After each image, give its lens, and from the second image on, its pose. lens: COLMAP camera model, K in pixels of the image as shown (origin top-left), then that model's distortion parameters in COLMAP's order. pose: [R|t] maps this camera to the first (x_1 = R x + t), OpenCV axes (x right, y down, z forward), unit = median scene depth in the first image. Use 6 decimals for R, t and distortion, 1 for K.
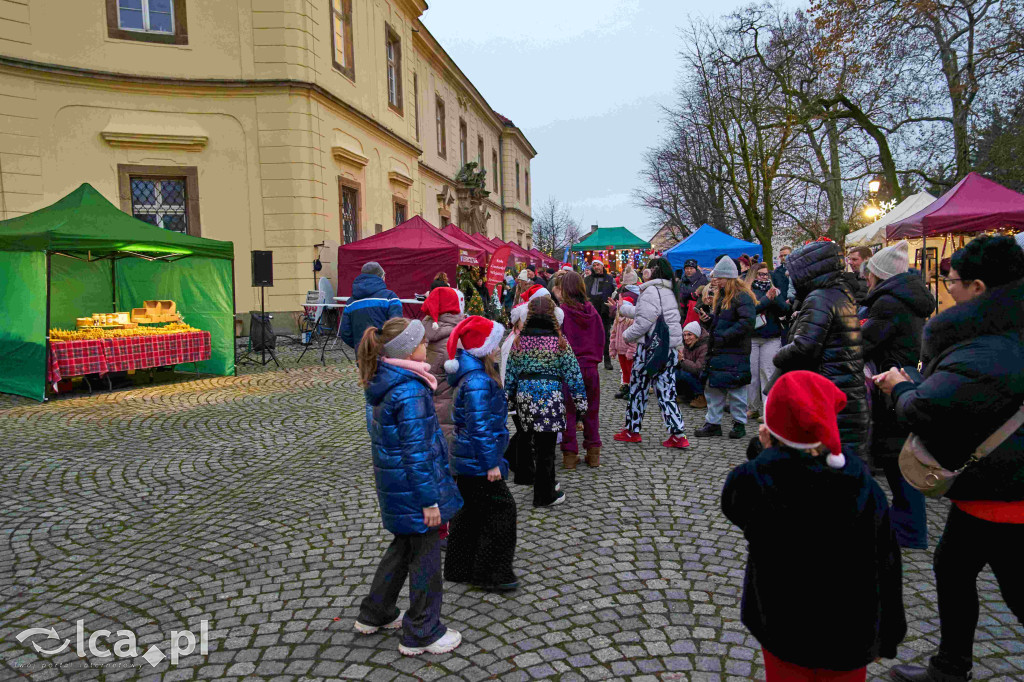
lens RADIAL K [[736.9, 0, 512.0], [0, 736.9, 341.0], [0, 0, 1]] dist [-0.002580, 0.001259]
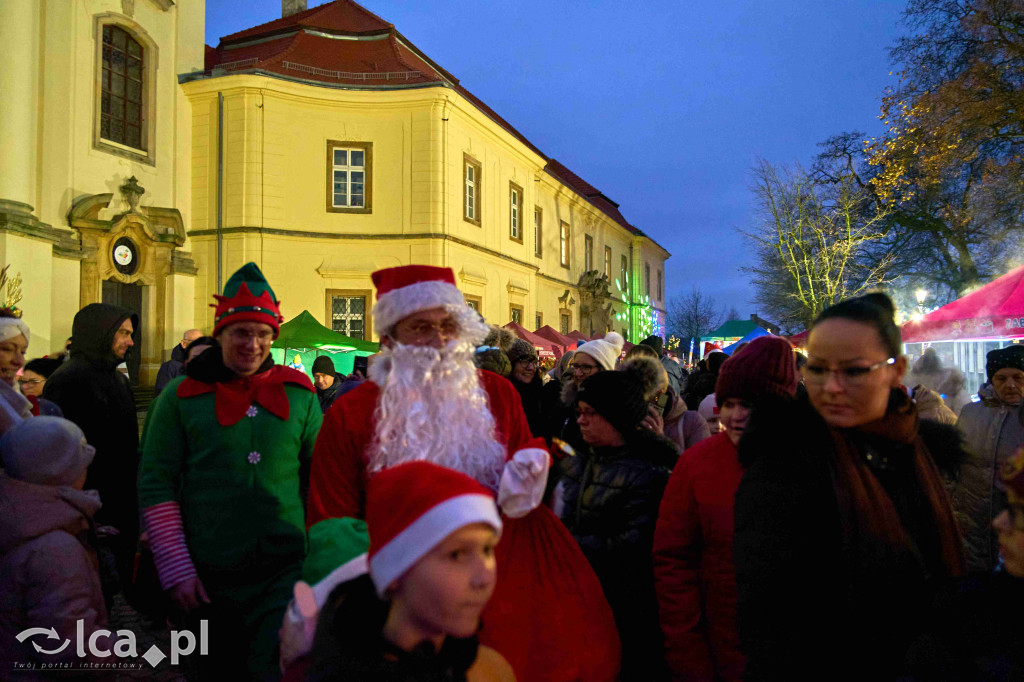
lens RADIAL K [[727.7, 0, 512.0], [0, 727.7, 341.0], [0, 0, 1]] dist [-0.001456, 0.001425]
pose [[0.969544, 0.023238, -0.243814, 0.143548], [-0.049517, 0.993529, -0.102212, 0.008559], [0.239861, 0.111172, 0.964421, -0.243634]]
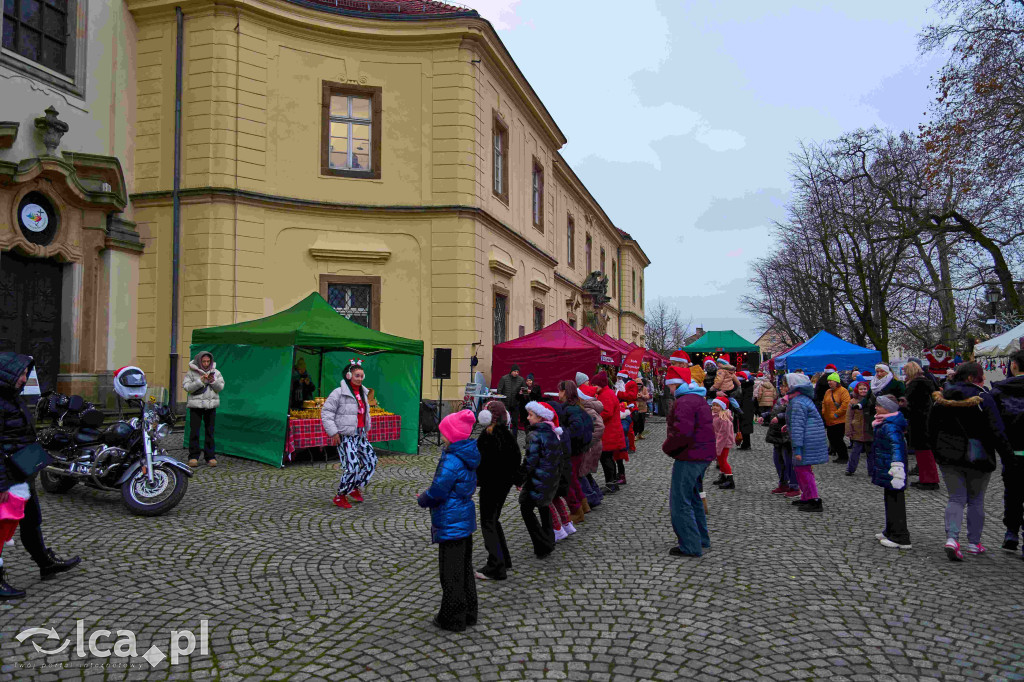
lens RADIAL K [[687.0, 0, 512.0], [0, 687.0, 341.0], [0, 0, 1]] dist [-0.002413, -0.002056]
pose [[0.988514, 0.020394, -0.149747, -0.028567], [-0.040032, 0.990794, -0.129324, 0.001782], [0.145731, 0.133833, 0.980230, -0.030506]]
